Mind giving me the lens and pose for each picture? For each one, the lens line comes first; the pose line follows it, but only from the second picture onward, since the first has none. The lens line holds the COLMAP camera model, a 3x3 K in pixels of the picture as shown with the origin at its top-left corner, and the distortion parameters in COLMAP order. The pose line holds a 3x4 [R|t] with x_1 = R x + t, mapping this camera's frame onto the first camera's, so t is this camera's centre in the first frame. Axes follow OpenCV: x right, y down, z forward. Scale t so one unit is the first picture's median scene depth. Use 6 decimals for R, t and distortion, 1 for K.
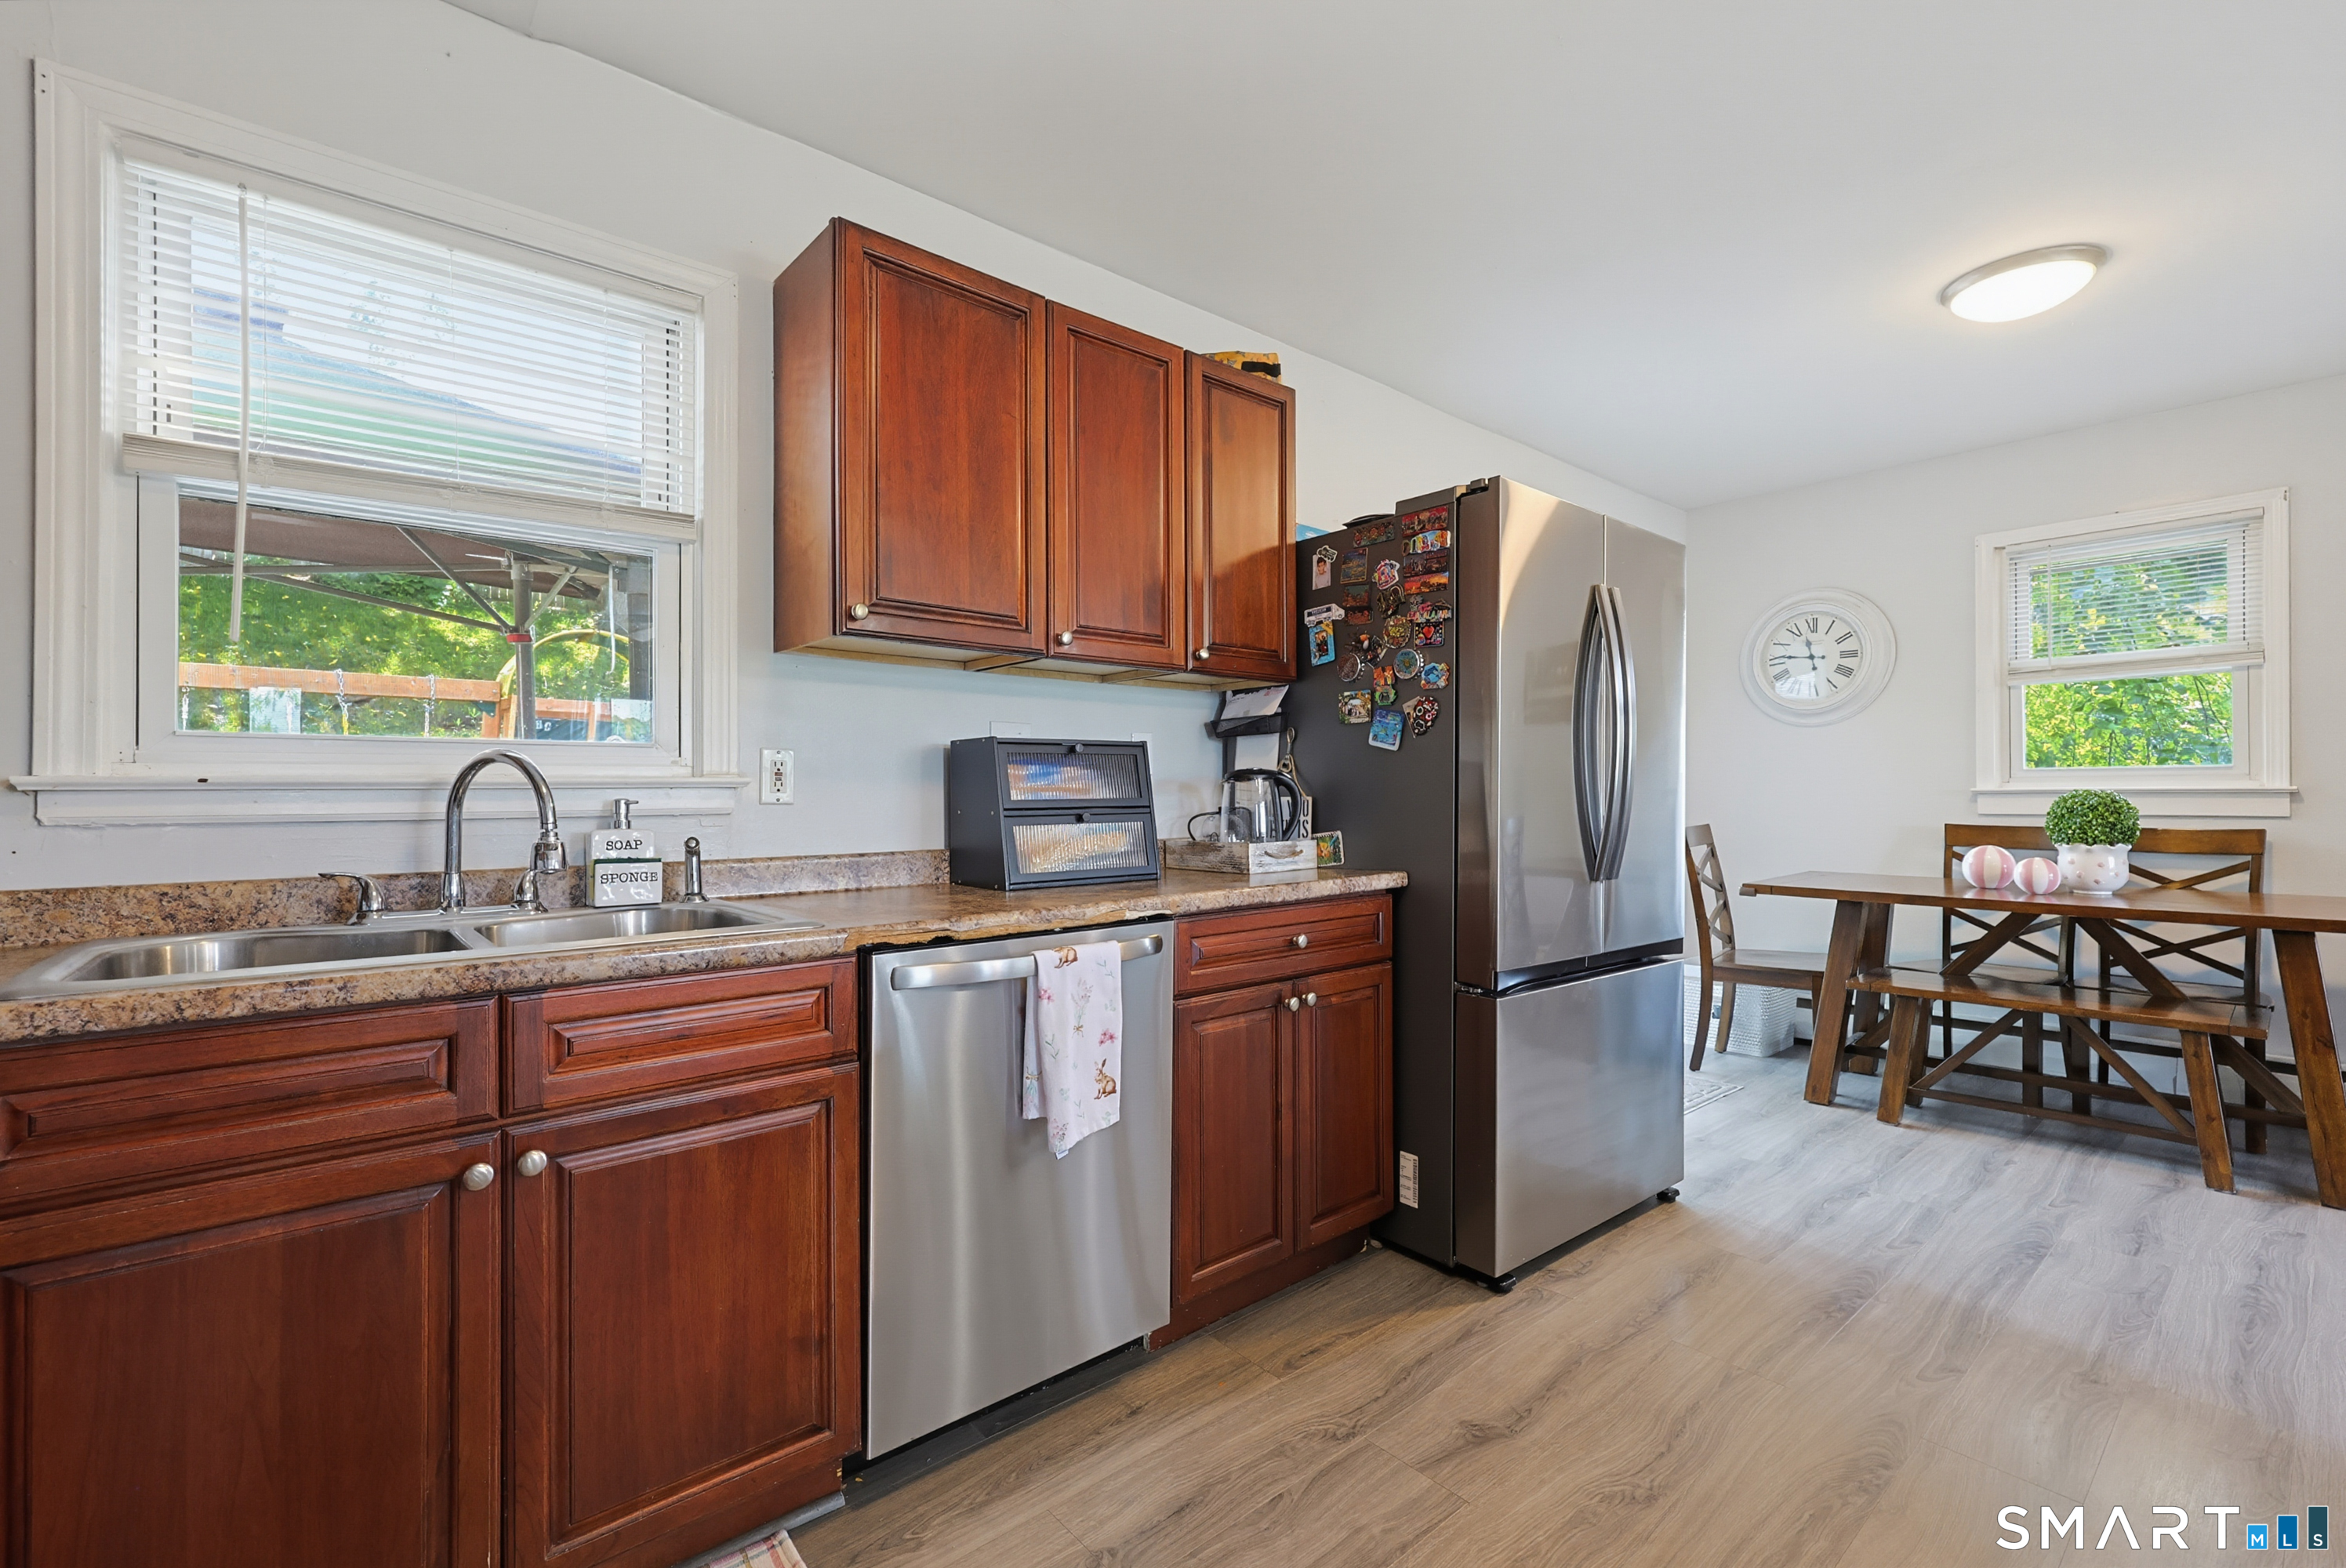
lens RADIAL K [[1027.7, 0, 1177.9], [0, 1027.7, 795.7], [0, 0, 1]] dist [0.001125, 0.000045]
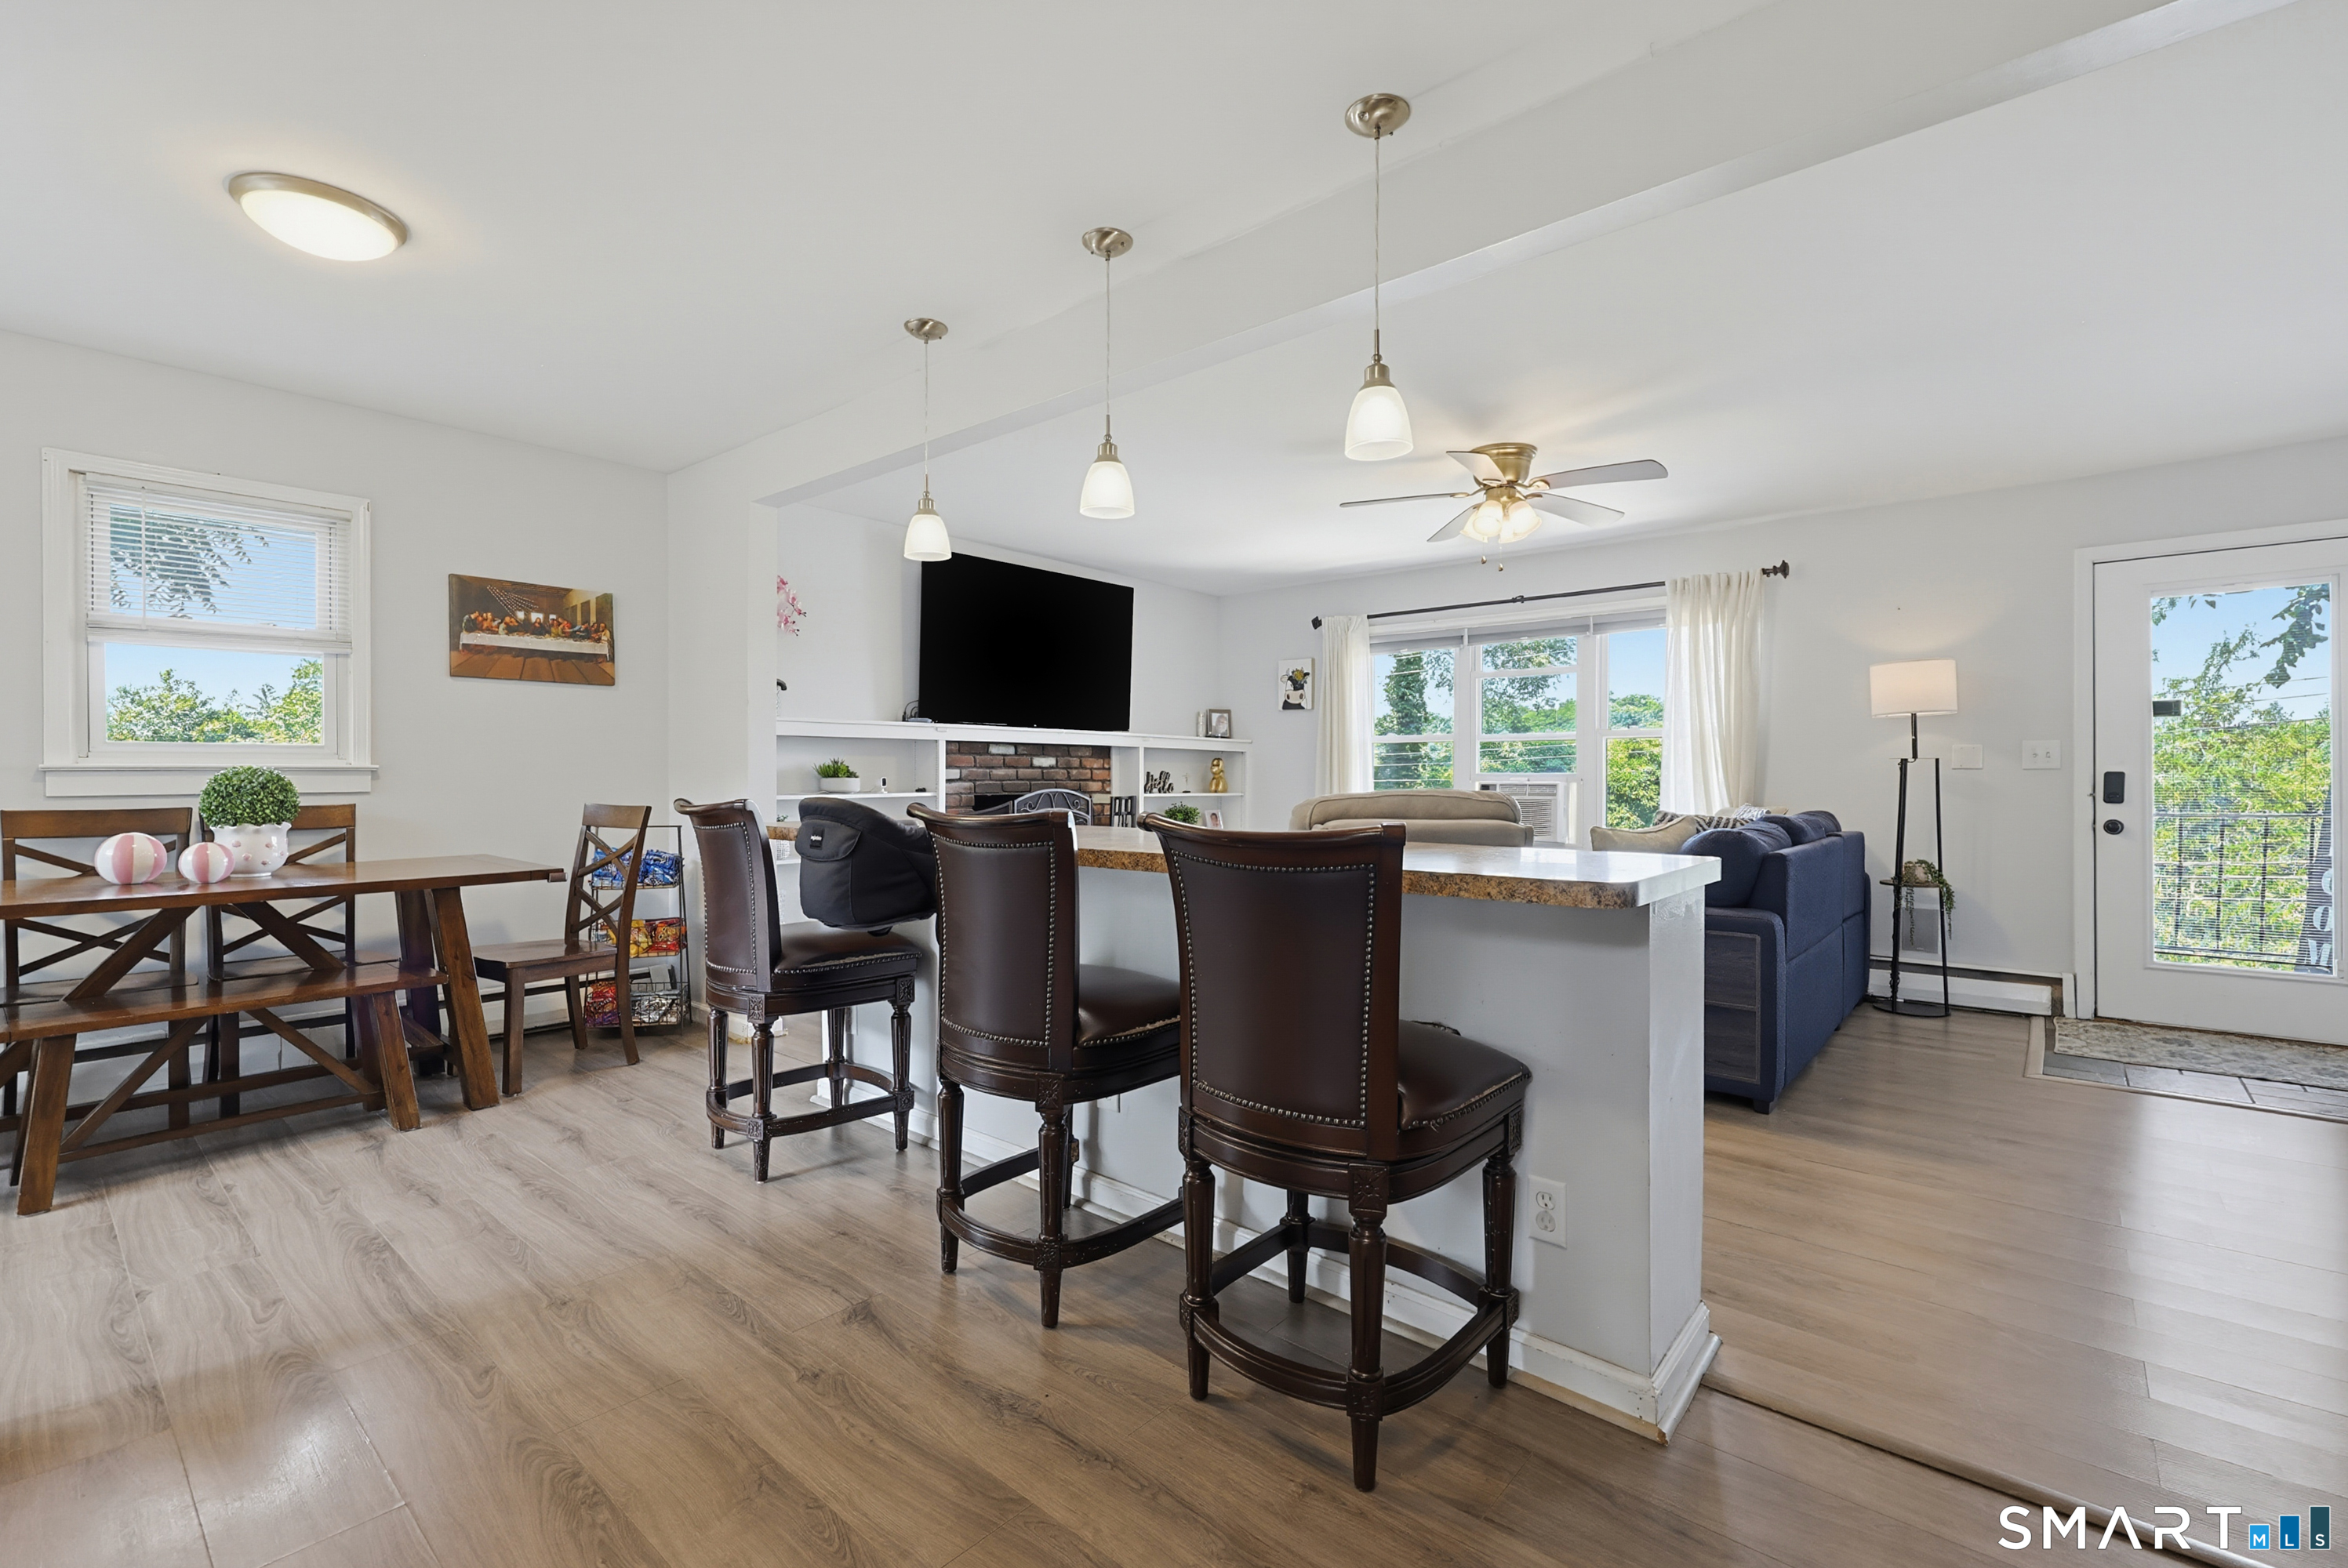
lens RADIAL K [[1028.5, 0, 1177.8], [0, 1028.5, 769.8], [0, 0, 1]] dist [0.001125, 0.000045]
pose [[-0.159717, 0.004171, 0.987154, -0.183573], [0.001650, 0.999991, -0.003959, 0.002002], [-0.987162, 0.000996, -0.159722, 0.312953]]
